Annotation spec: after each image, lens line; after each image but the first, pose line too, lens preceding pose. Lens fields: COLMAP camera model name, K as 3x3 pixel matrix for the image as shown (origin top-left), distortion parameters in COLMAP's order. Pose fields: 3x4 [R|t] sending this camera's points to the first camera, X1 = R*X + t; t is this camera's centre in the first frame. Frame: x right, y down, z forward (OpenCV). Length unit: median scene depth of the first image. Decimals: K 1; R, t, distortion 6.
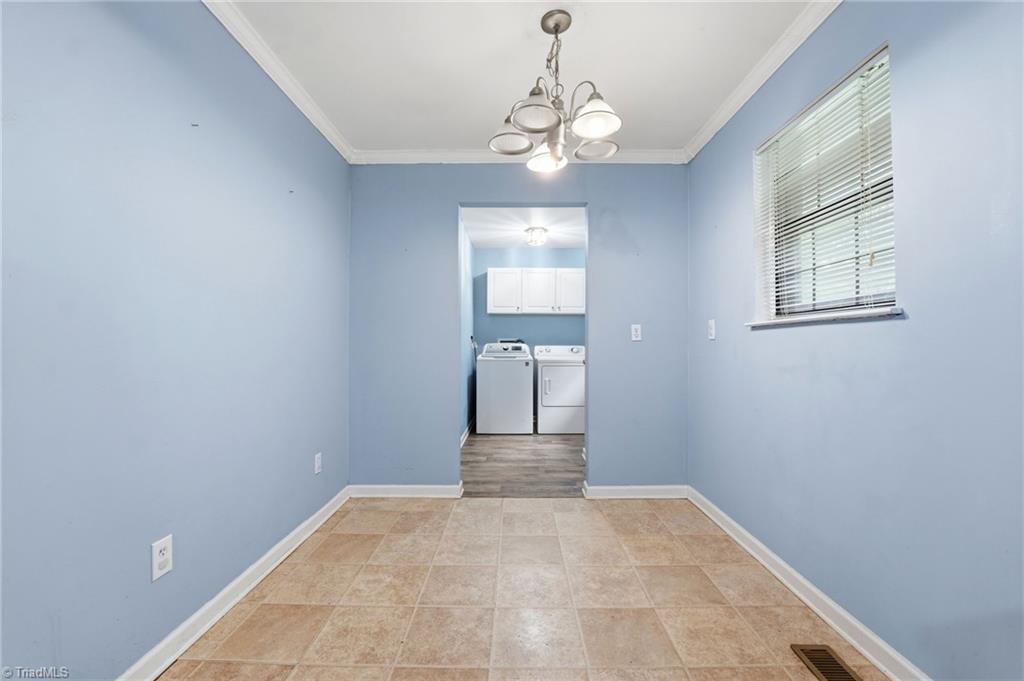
lens RADIAL K [[423.6, 0, 509.3], [0, 423.6, 344.0], [0, 0, 1]] dist [-0.019154, -0.000057]
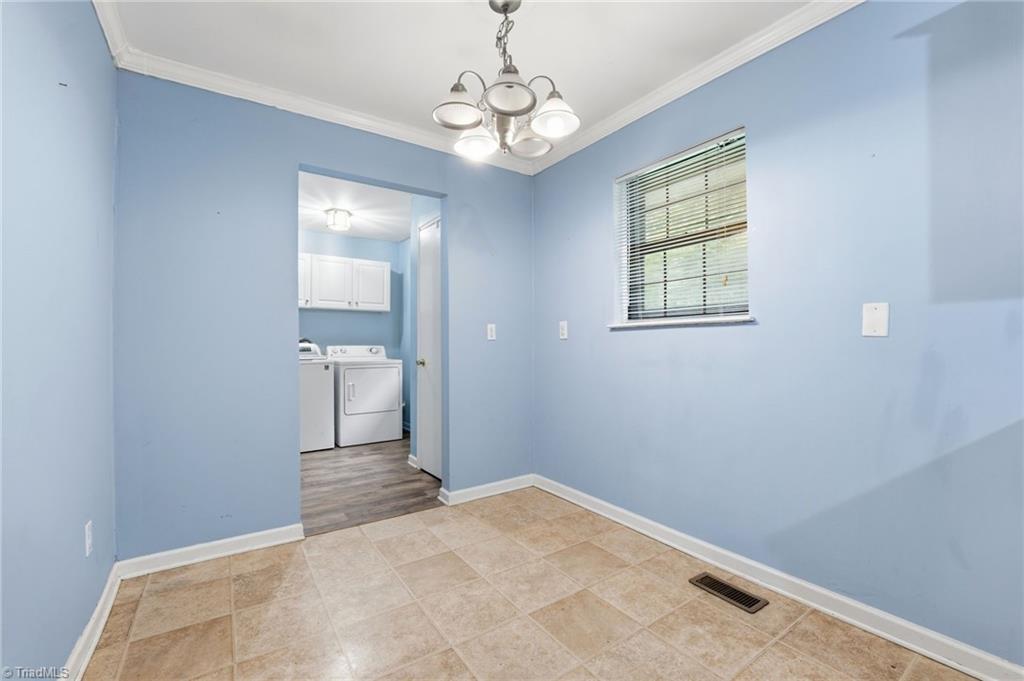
lens RADIAL K [[434.0, 0, 510.6], [0, 434.0, 345.5], [0, 0, 1]] dist [-0.019686, 0.000064]
pose [[0.819763, -0.005068, 0.572680, -0.276188], [0.002805, 0.999984, 0.004833, 0.000411], [-0.572695, -0.002356, 0.819765, 0.127789]]
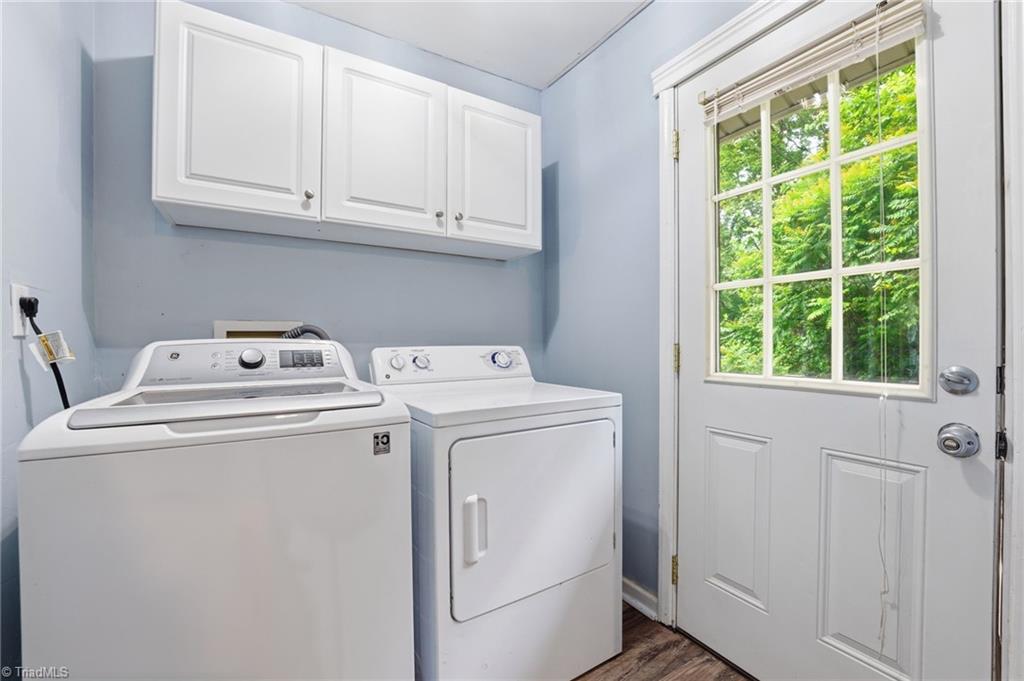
lens RADIAL K [[420.5, 0, 509.6], [0, 420.5, 337.7], [0, 0, 1]] dist [-0.020067, 0.000102]
pose [[0.844745, -0.006007, 0.535135, -0.022903], [0.009222, 0.999952, -0.003332, -0.001126], [-0.535089, 0.007750, 0.844760, 1.439641]]
